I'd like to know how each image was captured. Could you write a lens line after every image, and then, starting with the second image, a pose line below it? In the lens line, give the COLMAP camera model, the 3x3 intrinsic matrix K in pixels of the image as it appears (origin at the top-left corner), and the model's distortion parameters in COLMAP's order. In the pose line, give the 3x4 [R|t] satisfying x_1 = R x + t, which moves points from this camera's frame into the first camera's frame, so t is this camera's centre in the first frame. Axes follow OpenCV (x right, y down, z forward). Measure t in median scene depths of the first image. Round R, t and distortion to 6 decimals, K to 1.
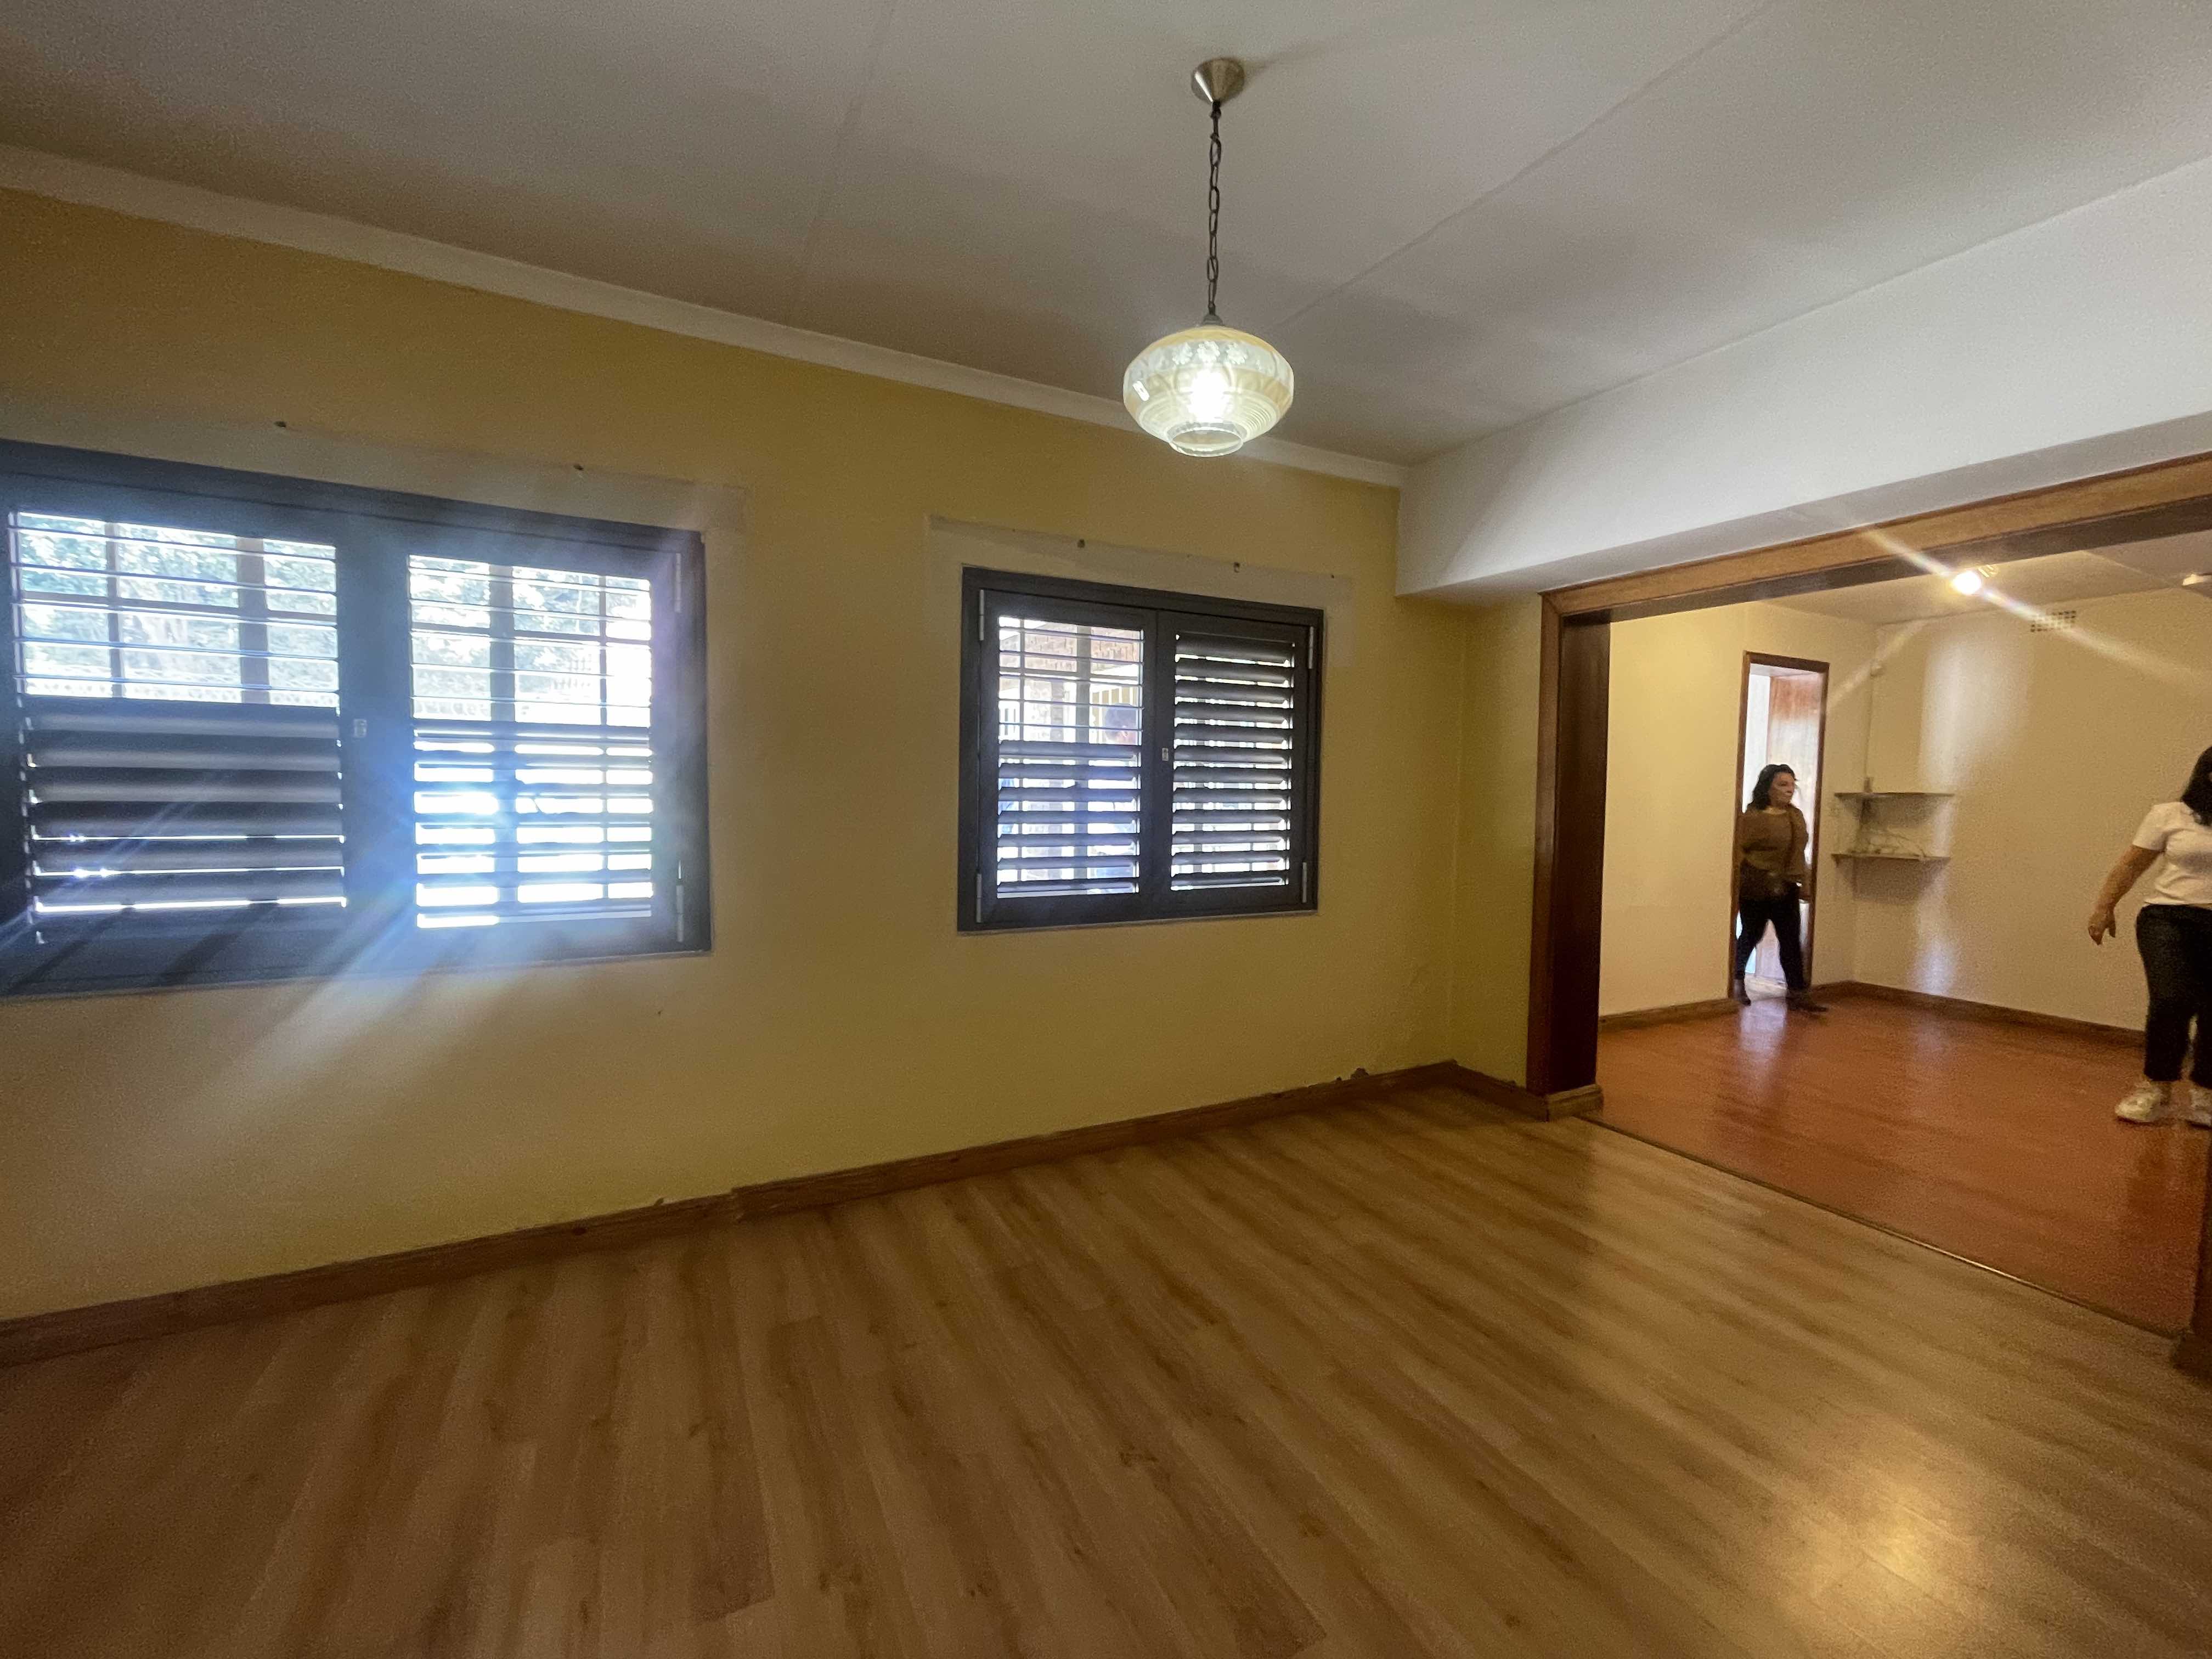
lens RADIAL K [[896.5, 0, 1112.1], [0, 896.5, 836.0], [0, 0, 1]] dist [-0.004802, 0.001728]
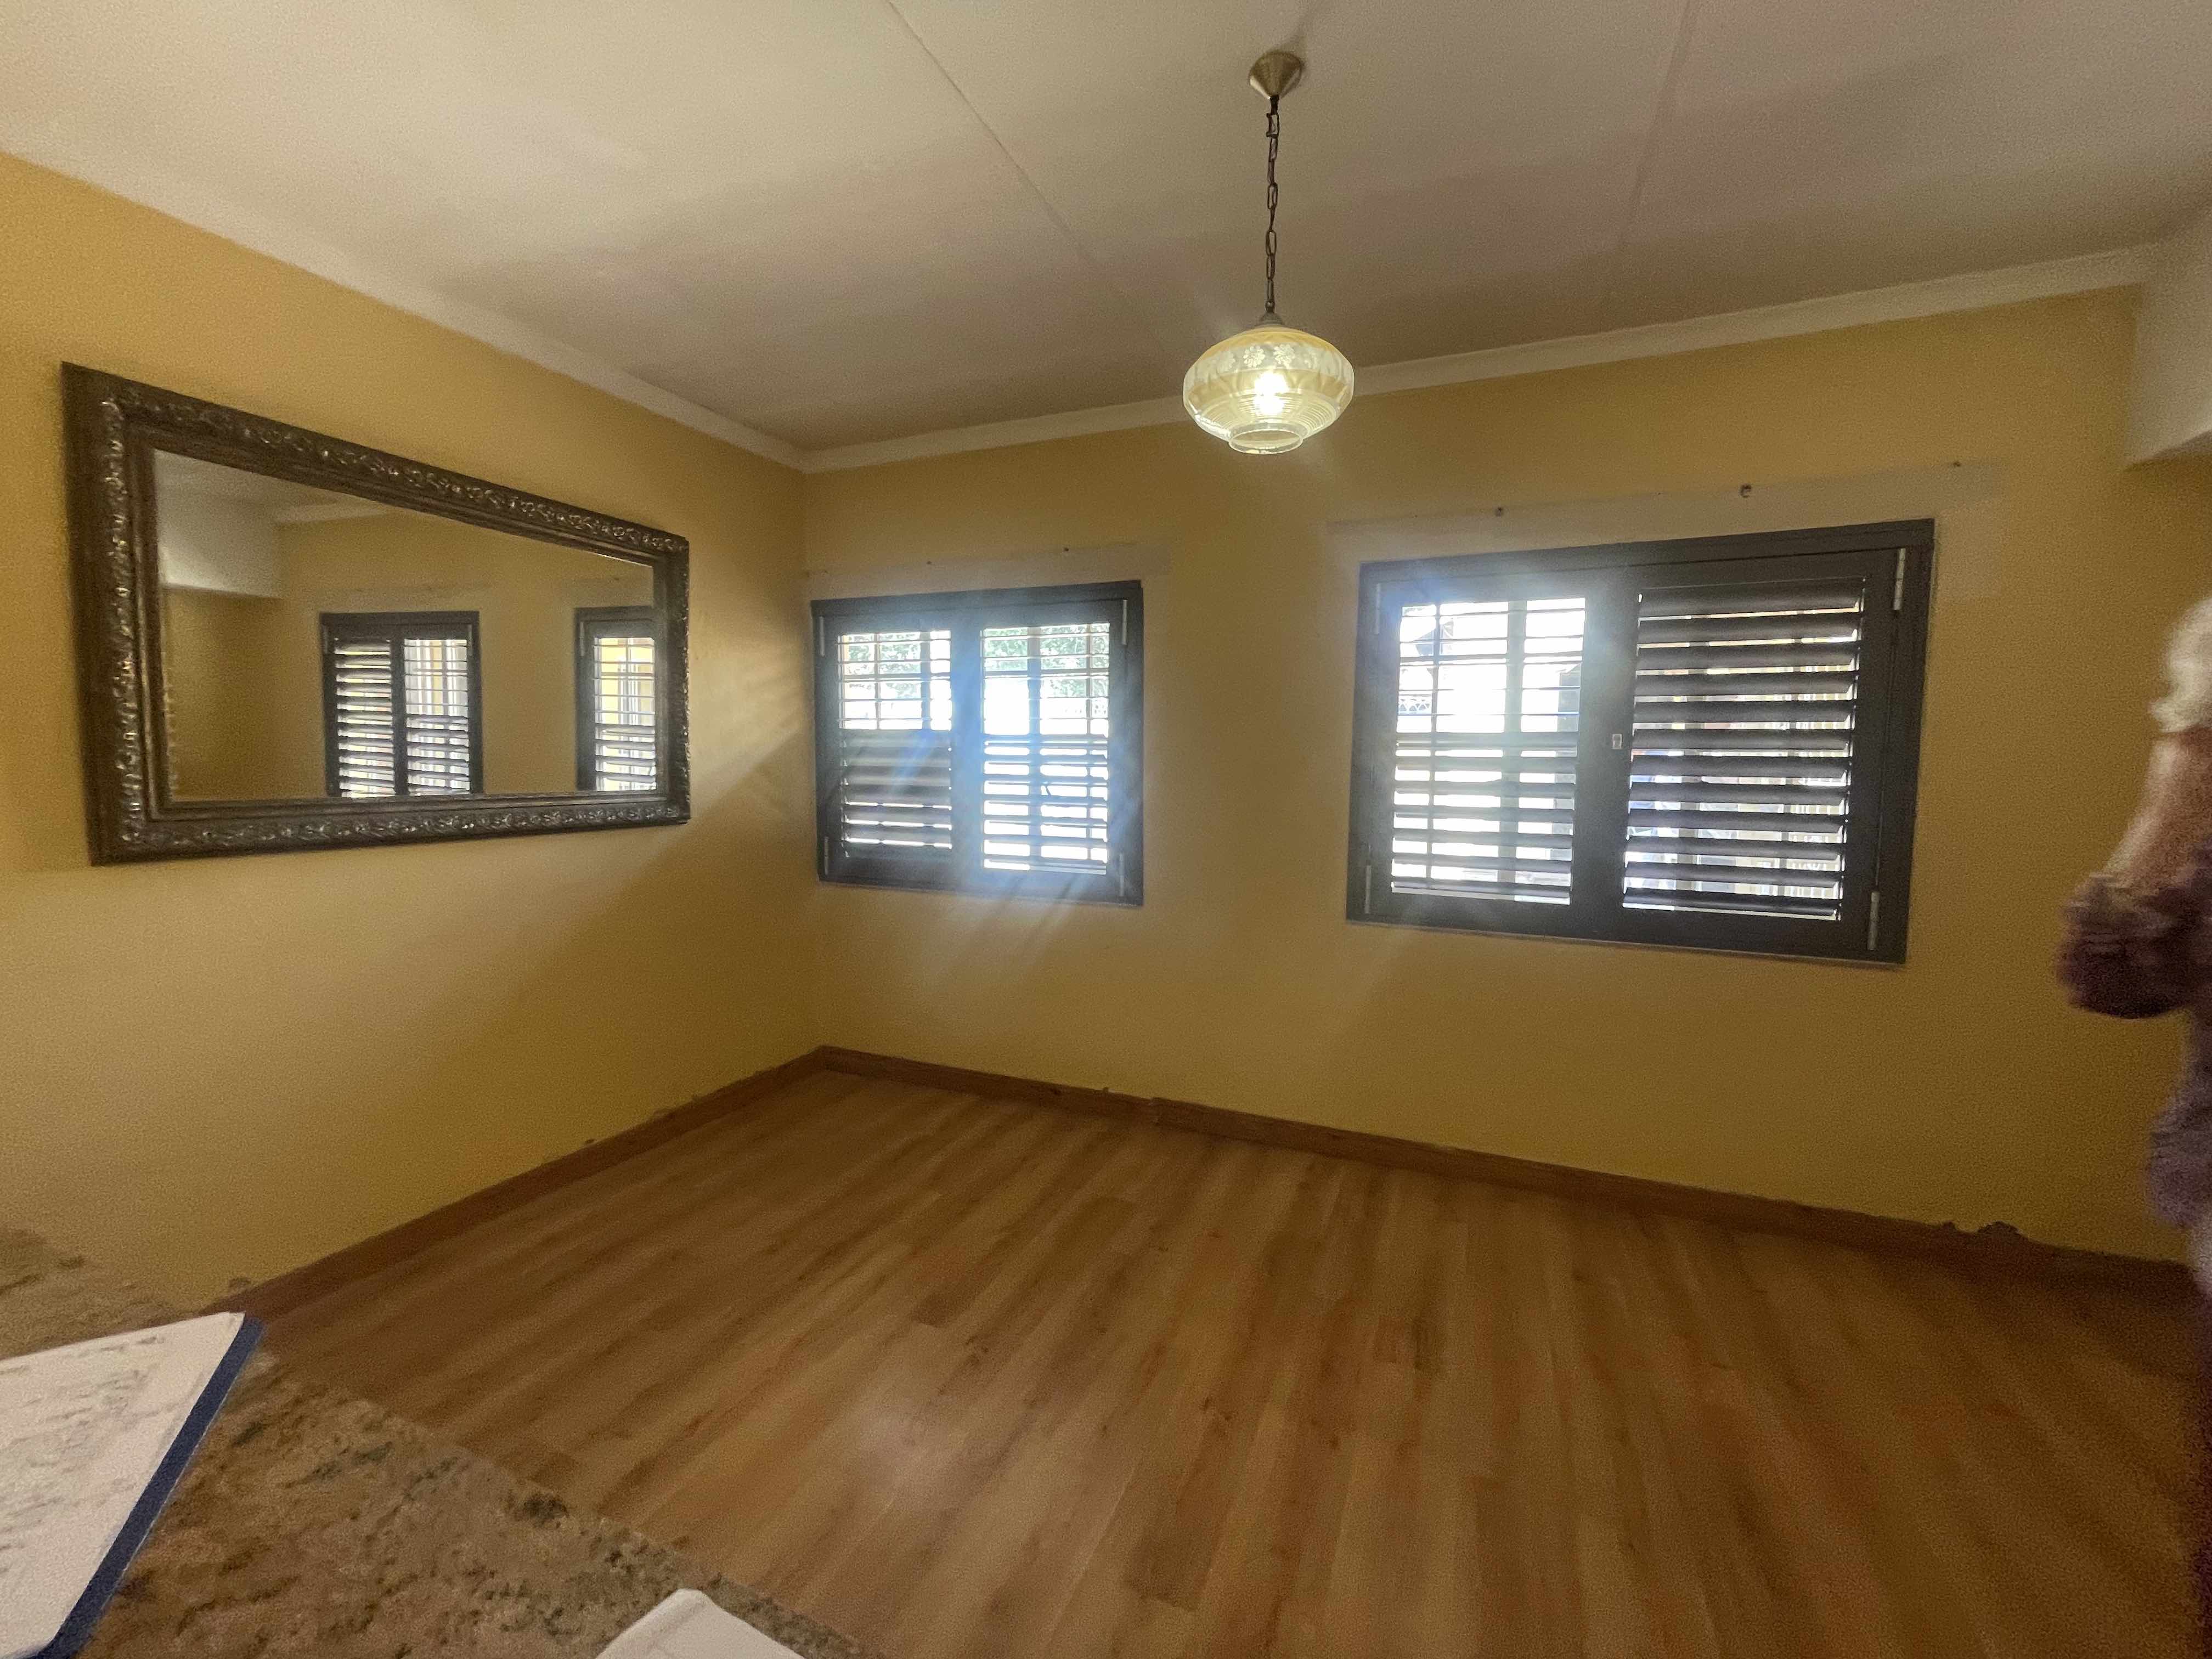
lens RADIAL K [[896.5, 0, 1112.0], [0, 896.5, 835.8], [0, 0, 1]] dist [-0.004802, 0.001728]
pose [[0.641818, 0.053854, -0.764964, 0.507471], [-0.047179, 0.998414, 0.030705, -0.010116], [0.765405, 0.016383, 0.643341, 0.143387]]
